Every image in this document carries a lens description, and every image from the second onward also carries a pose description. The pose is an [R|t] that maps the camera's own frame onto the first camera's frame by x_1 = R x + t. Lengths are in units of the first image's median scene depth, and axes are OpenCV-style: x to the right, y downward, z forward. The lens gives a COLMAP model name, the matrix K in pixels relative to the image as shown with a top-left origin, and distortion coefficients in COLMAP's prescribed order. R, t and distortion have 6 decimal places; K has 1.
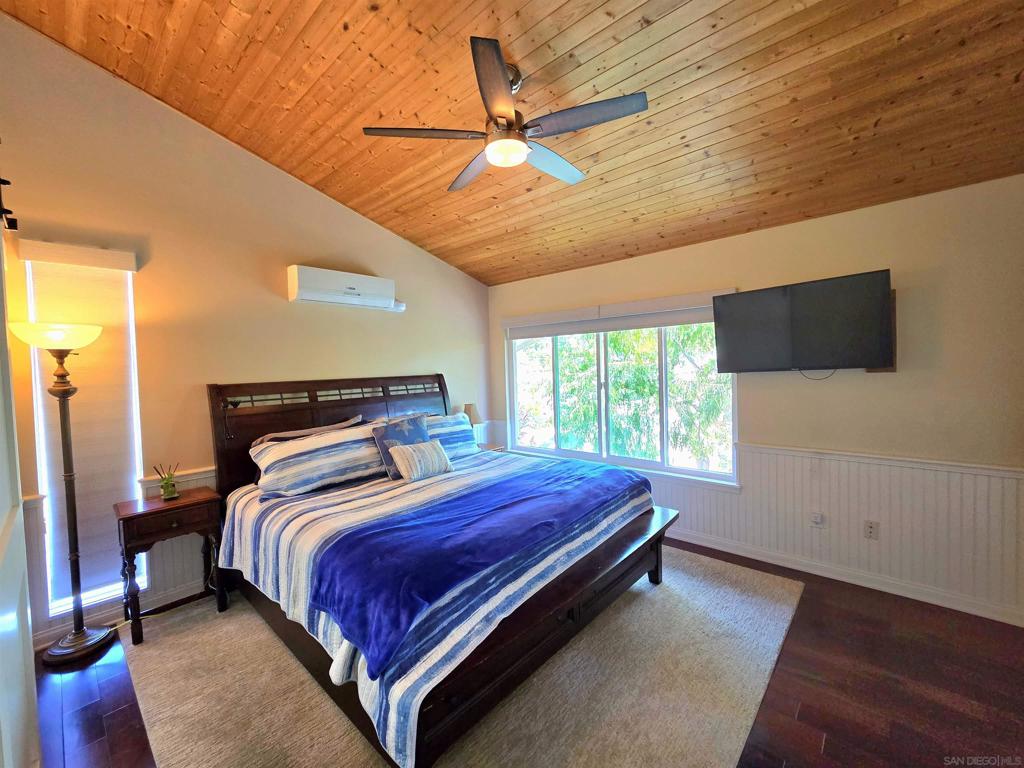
lens RADIAL K [[419.1, 0, 513.1], [0, 419.1, 379.3], [0, 0, 1]] dist [-0.003167, 0.000327]
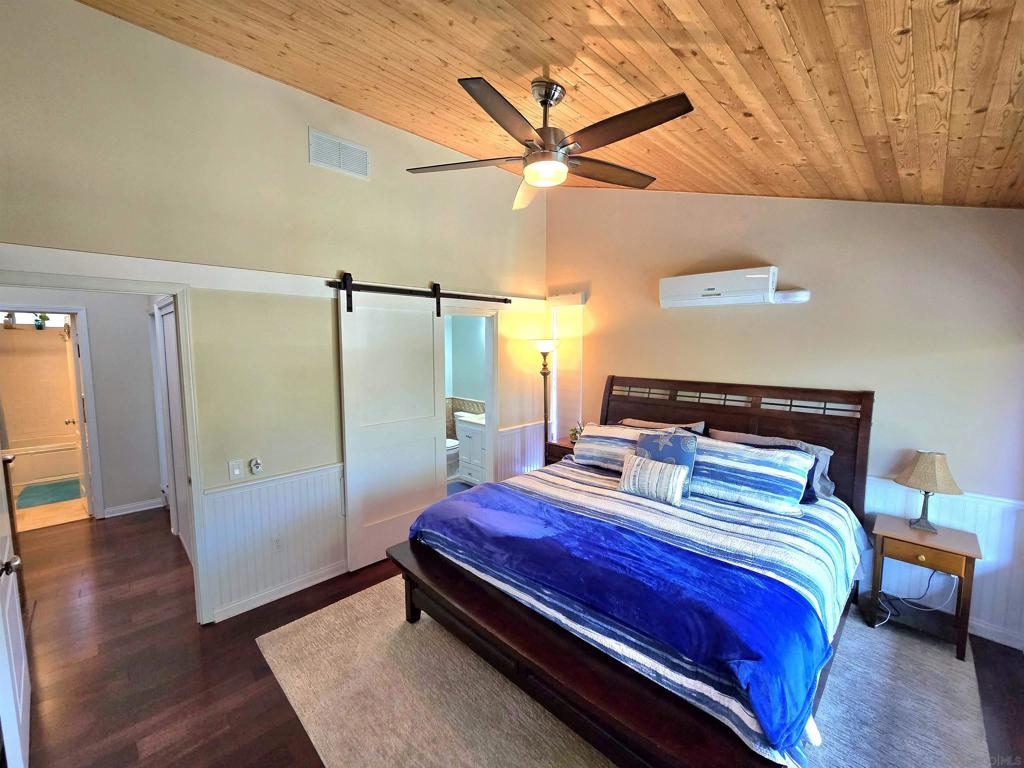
lens RADIAL K [[419.1, 0, 513.1], [0, 419.1, 379.3], [0, 0, 1]] dist [-0.003167, 0.000327]
pose [[-0.046127, 0.118865, -0.991838, 0.815956], [-0.028377, 0.992339, 0.120245, -0.156856], [0.998532, 0.033692, -0.042400, 0.815563]]
